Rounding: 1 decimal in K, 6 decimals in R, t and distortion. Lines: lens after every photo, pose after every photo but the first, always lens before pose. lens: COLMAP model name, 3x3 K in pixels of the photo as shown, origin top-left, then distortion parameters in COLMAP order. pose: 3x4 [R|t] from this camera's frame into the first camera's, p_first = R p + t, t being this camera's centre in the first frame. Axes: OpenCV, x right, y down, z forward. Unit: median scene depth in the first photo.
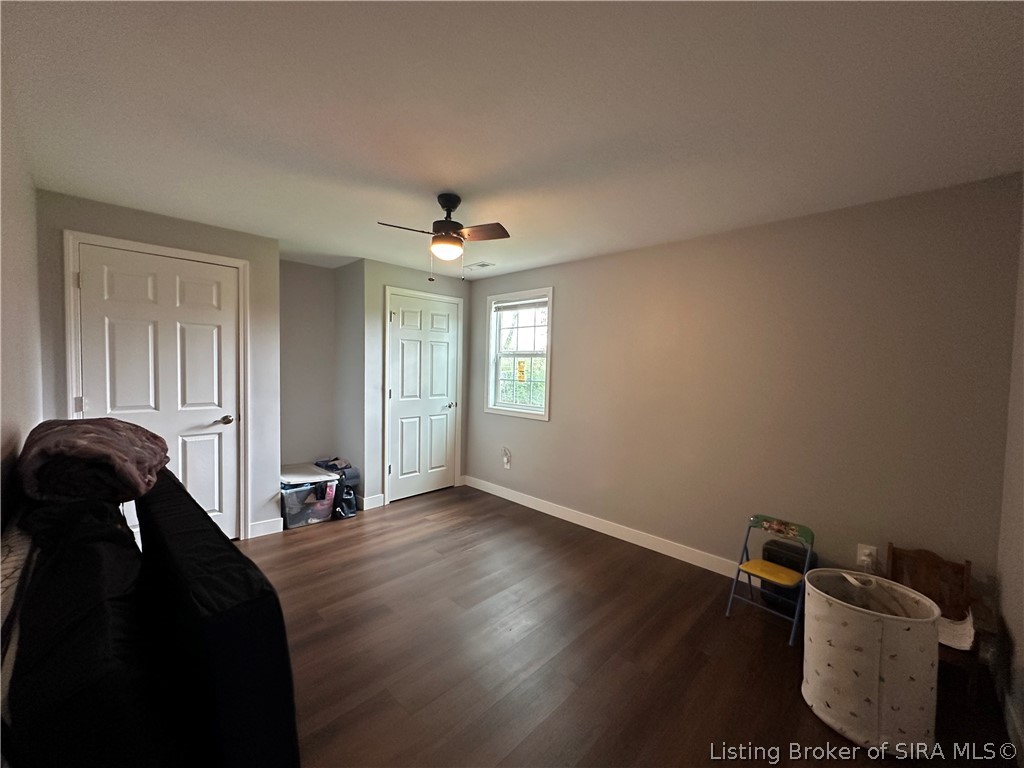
lens RADIAL K [[409.2, 0, 513.1], [0, 409.2, 382.3], [0, 0, 1]] dist [0.000630, 0.000306]
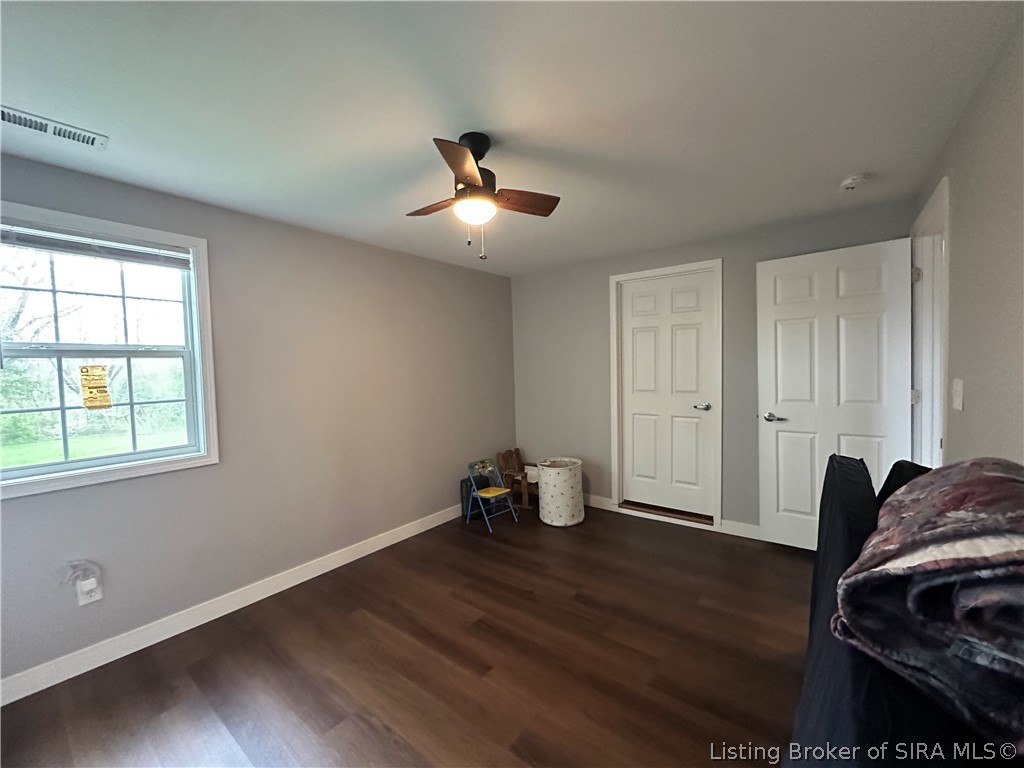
lens RADIAL K [[409.2, 0, 513.5], [0, 409.2, 382.5], [0, 0, 1]] dist [0.000630, 0.000306]
pose [[-0.105917, -0.059362, 0.992601, -0.512847], [0.063678, 0.995763, 0.066346, -0.033389], [-0.992334, 0.070234, -0.101688, 0.576133]]
